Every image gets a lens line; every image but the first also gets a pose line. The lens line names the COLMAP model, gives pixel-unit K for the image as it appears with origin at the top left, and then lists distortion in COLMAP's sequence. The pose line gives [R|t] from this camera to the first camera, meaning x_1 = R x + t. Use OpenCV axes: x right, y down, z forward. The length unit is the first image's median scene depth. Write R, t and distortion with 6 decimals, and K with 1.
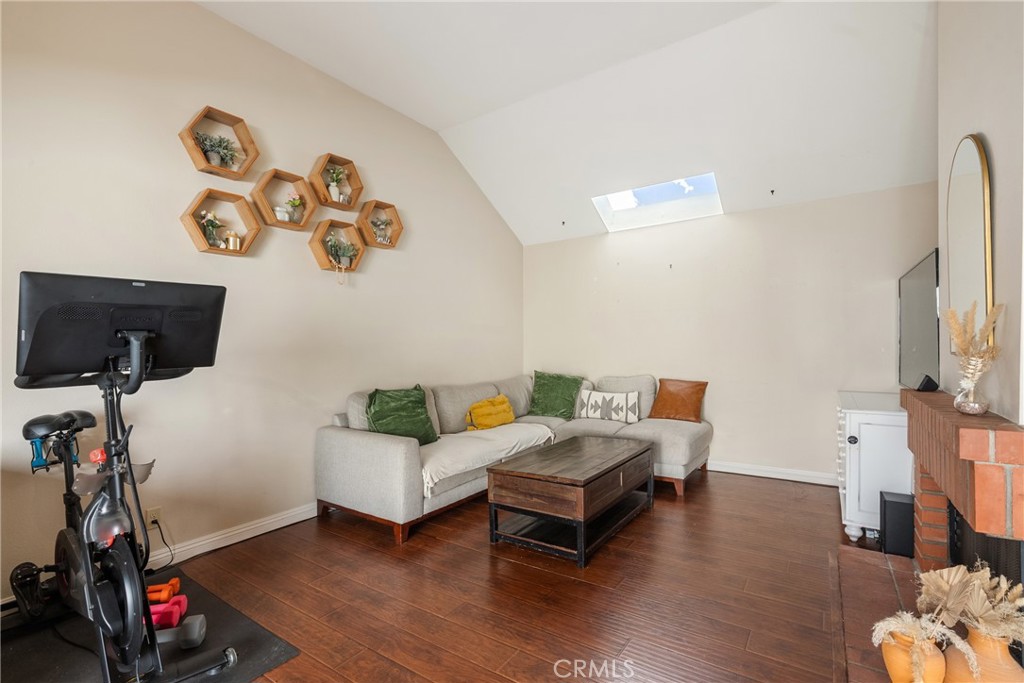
lens RADIAL K [[462.1, 0, 506.7], [0, 462.1, 340.4], [0, 0, 1]] dist [0.001215, -0.000450]
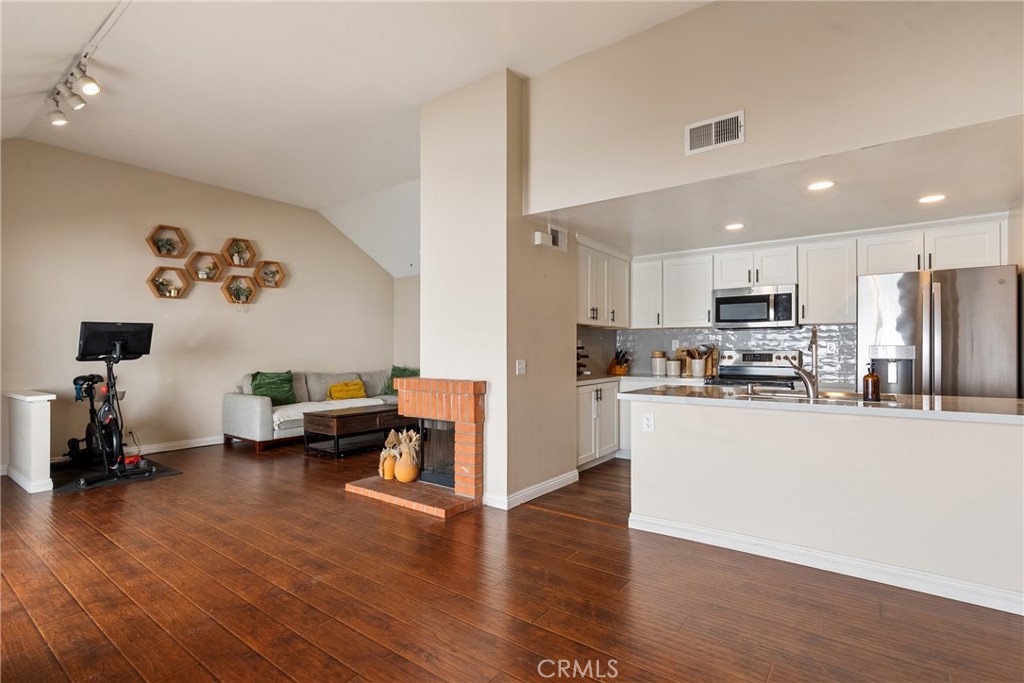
lens RADIAL K [[496.3, 0, 512.0], [0, 496.3, 341.5], [0, 0, 1]] dist [-0.002396, 0.000502]
pose [[0.999267, 0.012857, -0.036061, 0.868401], [-0.012885, 0.999917, -0.000549, -0.024002], [0.036051, 0.001014, 0.999349, -0.981975]]
